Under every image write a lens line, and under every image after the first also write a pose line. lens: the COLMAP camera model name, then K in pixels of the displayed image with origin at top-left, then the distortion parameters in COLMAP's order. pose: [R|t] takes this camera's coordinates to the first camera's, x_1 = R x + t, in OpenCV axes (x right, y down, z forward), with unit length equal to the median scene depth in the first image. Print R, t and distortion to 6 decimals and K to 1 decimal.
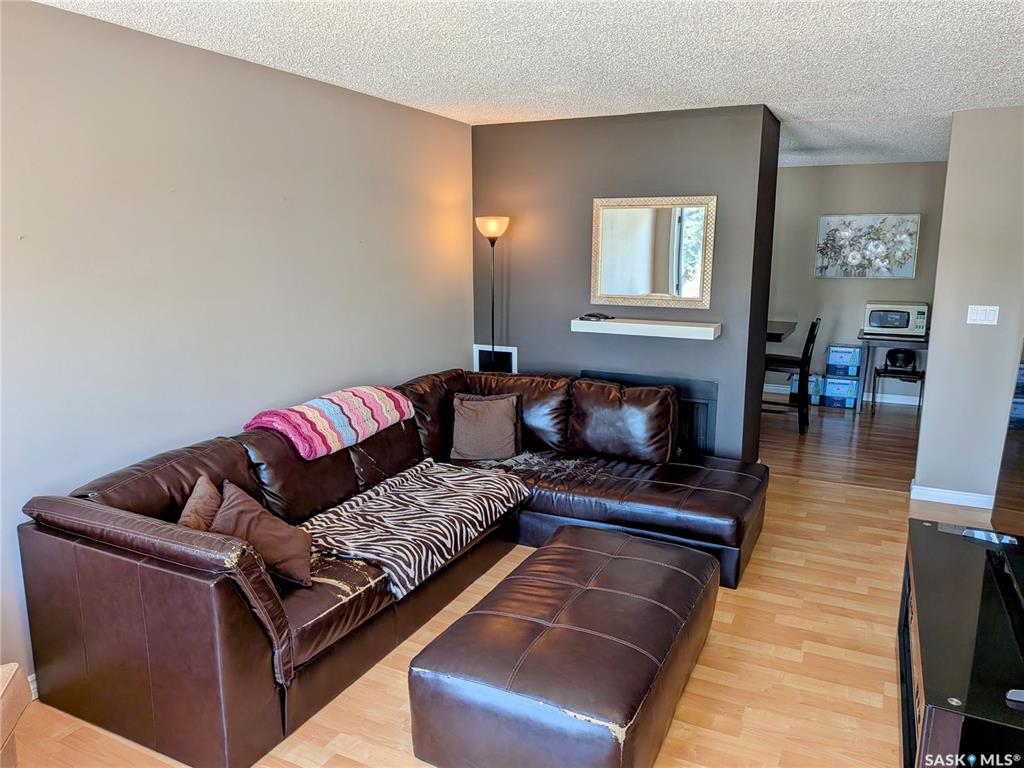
lens RADIAL K [[726.7, 0, 519.8], [0, 726.7, 387.2], [0, 0, 1]] dist [0.029449, -0.013492]
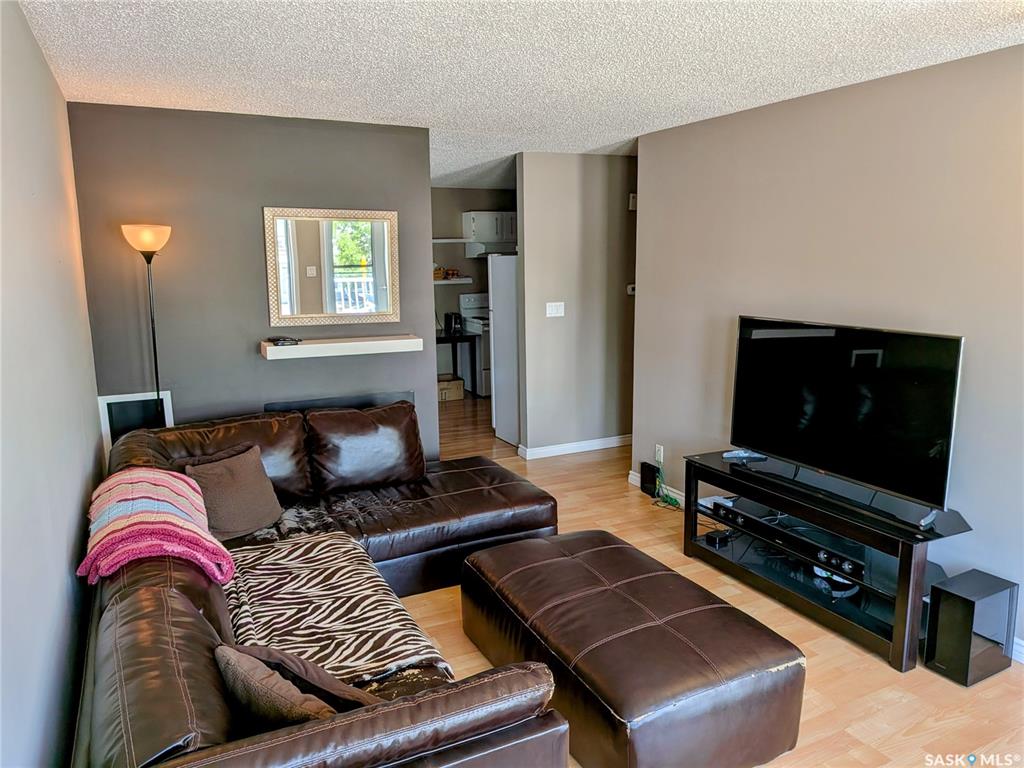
lens RADIAL K [[726.7, 0, 518.2], [0, 726.7, 377.4], [0, 0, 1]] dist [0.029449, -0.013492]
pose [[0.594967, -0.141230, 0.791245, -0.444916], [0.162805, 0.985210, 0.053432, -0.056013], [-0.787089, 0.097029, 0.609161, 0.251162]]
